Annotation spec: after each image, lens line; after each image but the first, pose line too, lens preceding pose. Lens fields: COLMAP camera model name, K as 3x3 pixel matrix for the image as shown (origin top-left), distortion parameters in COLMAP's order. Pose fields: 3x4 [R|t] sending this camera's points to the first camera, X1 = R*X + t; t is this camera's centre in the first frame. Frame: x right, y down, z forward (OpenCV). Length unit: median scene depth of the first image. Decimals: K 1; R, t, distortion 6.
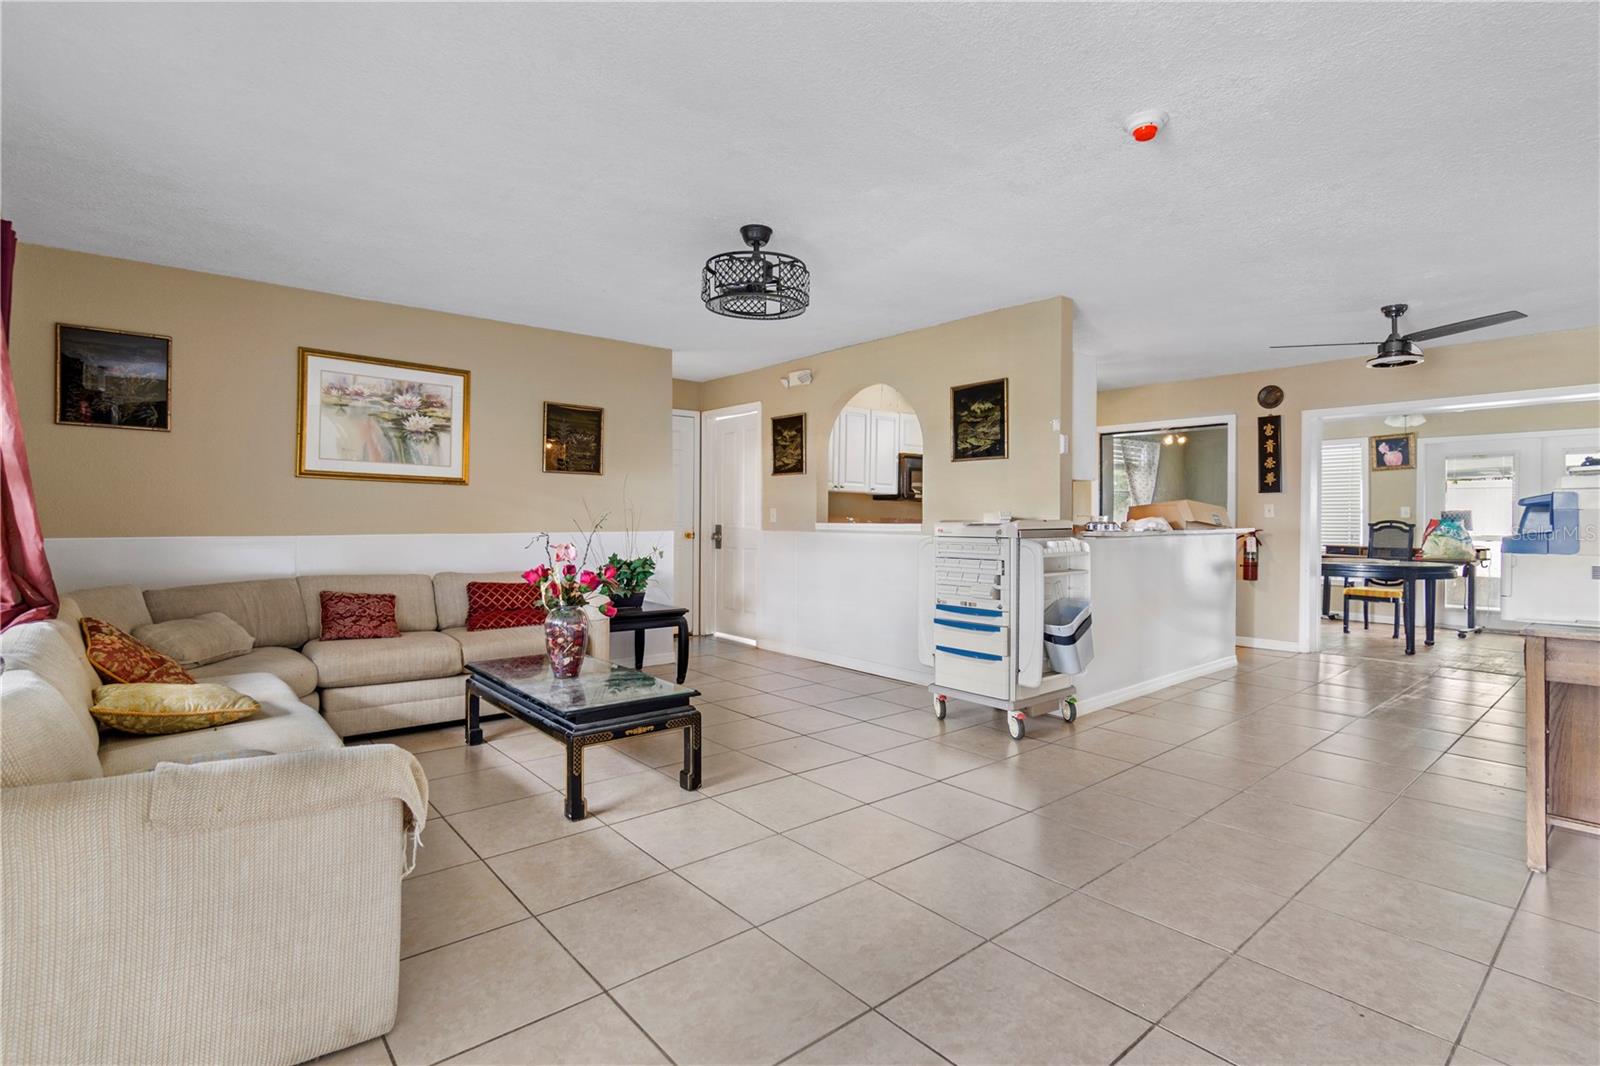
lens RADIAL K [[761.7, 0, 794.3], [0, 761.7, 521.5], [0, 0, 1]] dist [-0.000566, -0.000357]
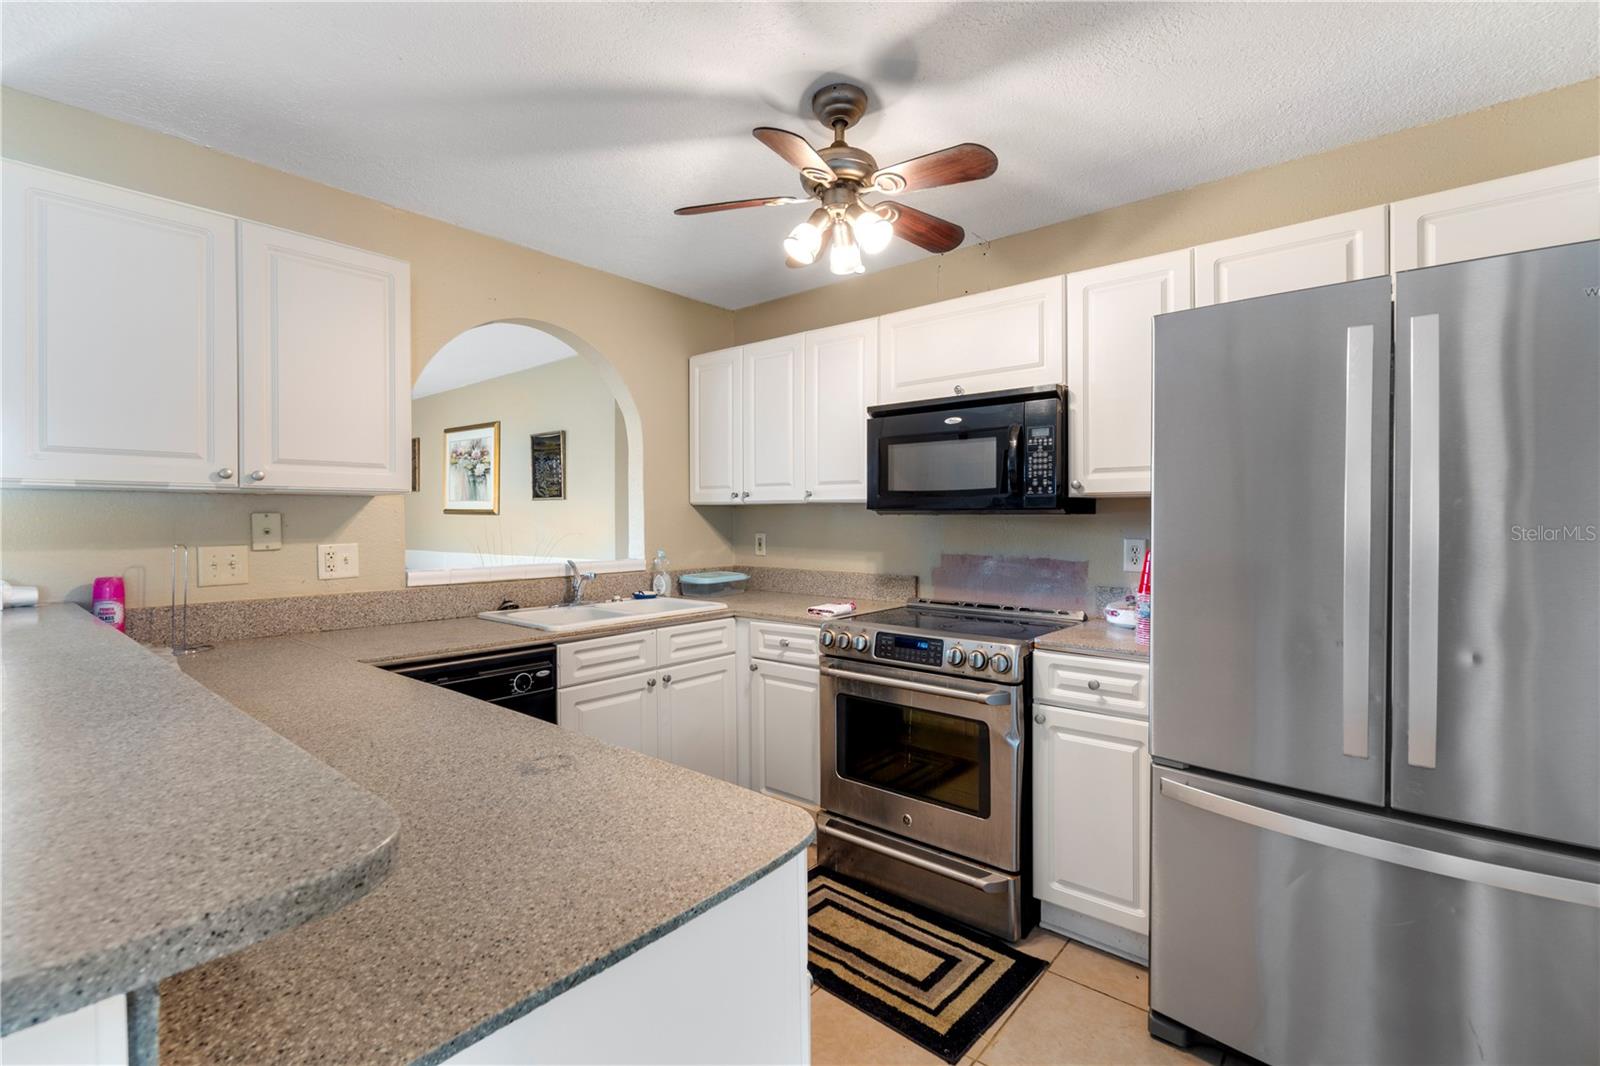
lens RADIAL K [[715.6, 0, 794.6], [0, 715.6, 532.1], [0, 0, 1]] dist [-0.003848, 0.001574]
pose [[0.173449, 0.003102, -0.984838, 0.818625], [-0.007322, 0.999971, 0.001860, -0.027429], [0.984816, 0.006889, 0.173467, 1.335491]]
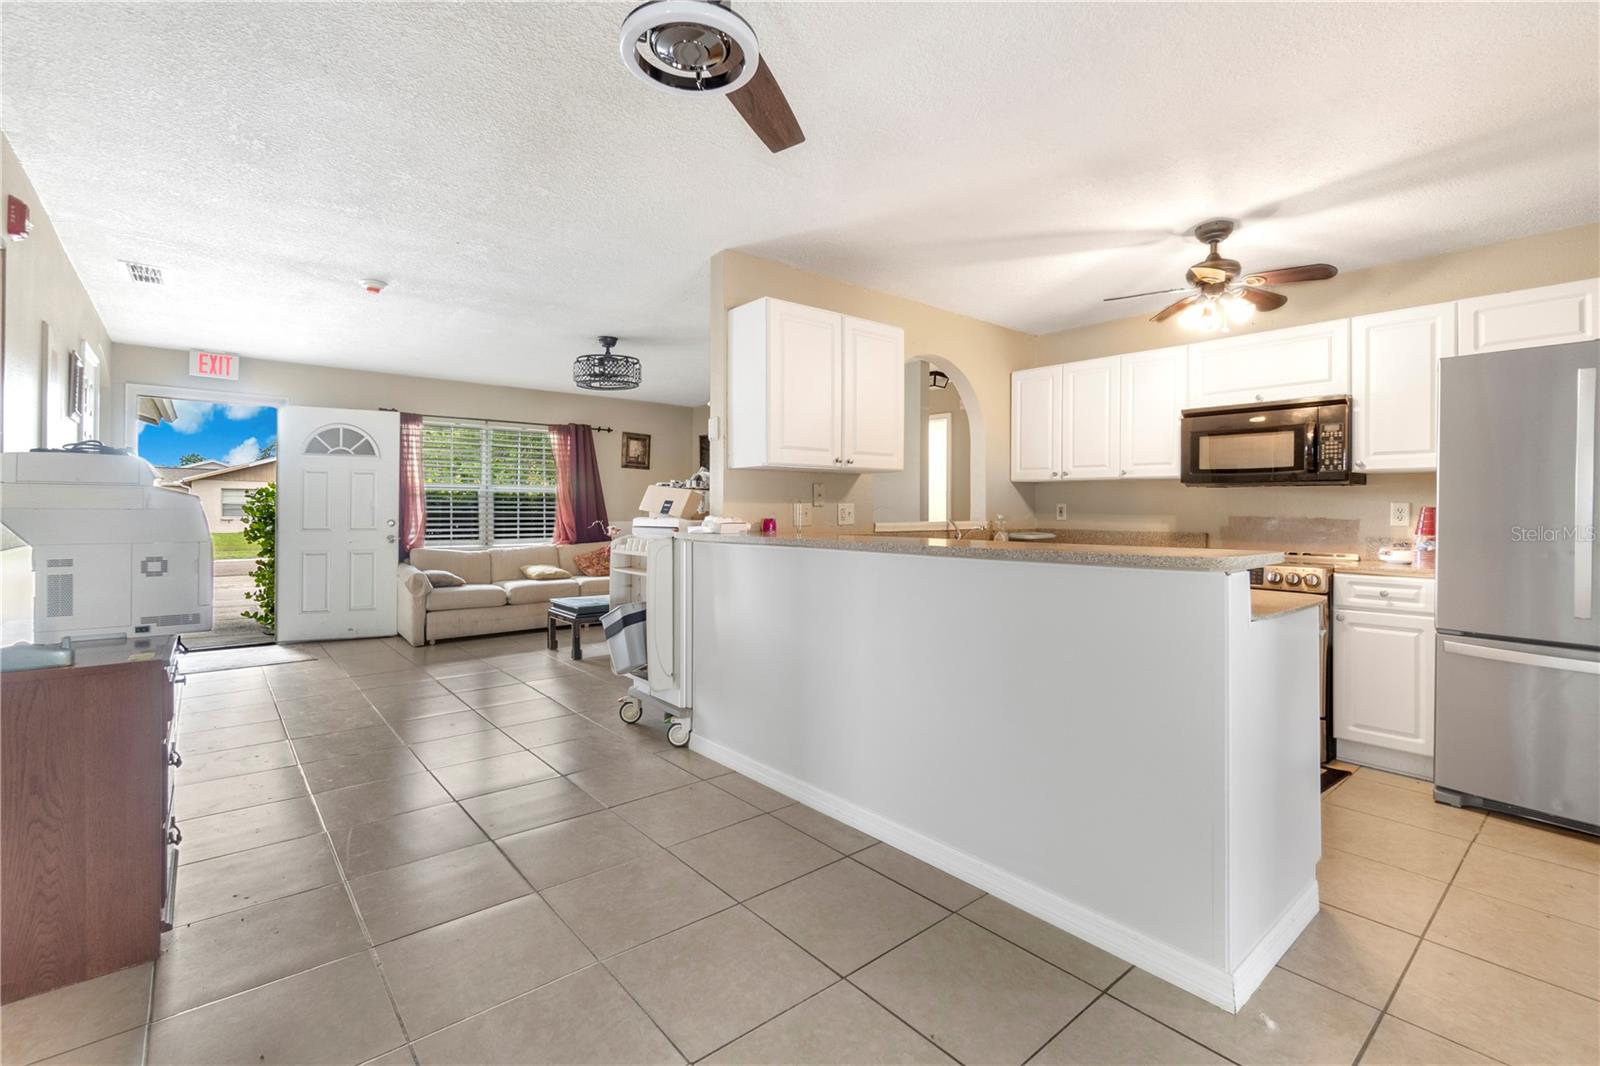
lens RADIAL K [[715.6, 0, 797.8], [0, 715.6, 516.9], [0, 0, 1]] dist [-0.003848, 0.001574]
pose [[-0.003063, 0.000494, -0.999995, 1.085261], [-0.012972, 0.999916, 0.000534, -0.000012], [0.999911, 0.012974, -0.003056, 1.050053]]
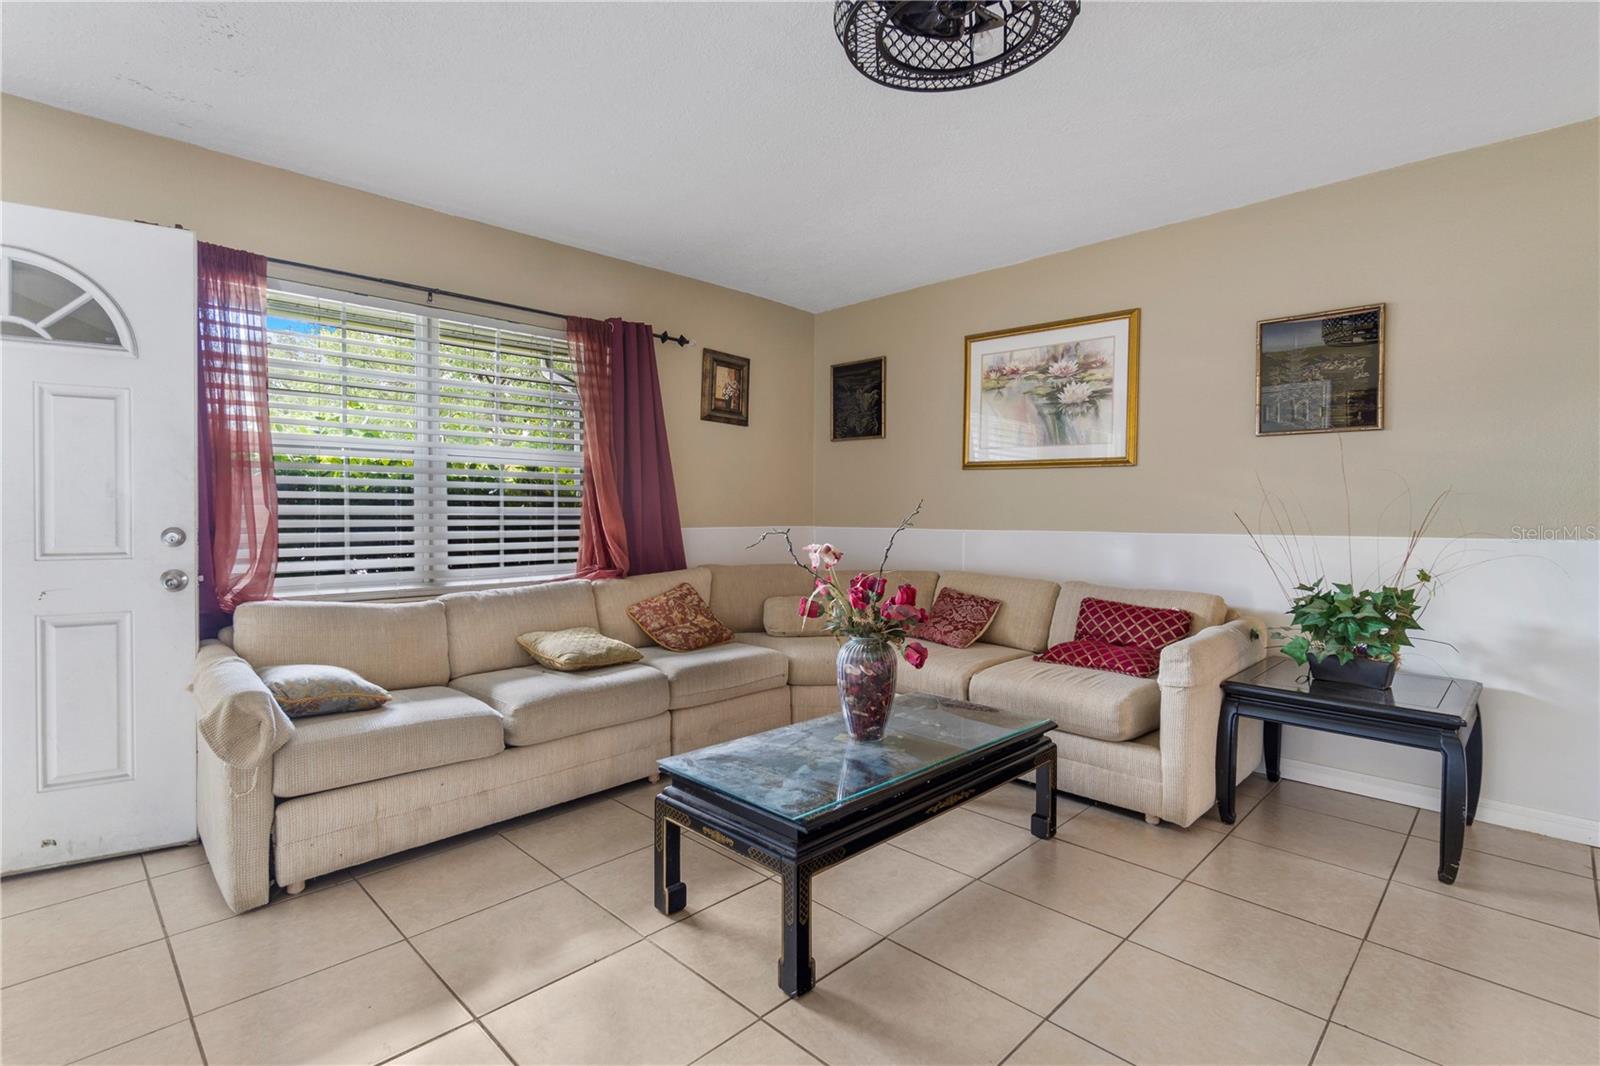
lens RADIAL K [[761.7, 0, 804.2], [0, 761.7, 529.5], [0, 0, 1]] dist [-0.000566, -0.000357]
pose [[0.096917, 0.015628, -0.995170, 0.279892], [-0.009996, 0.999842, 0.014728, 0.005469], [0.995242, 0.008520, 0.097058, 0.648567]]
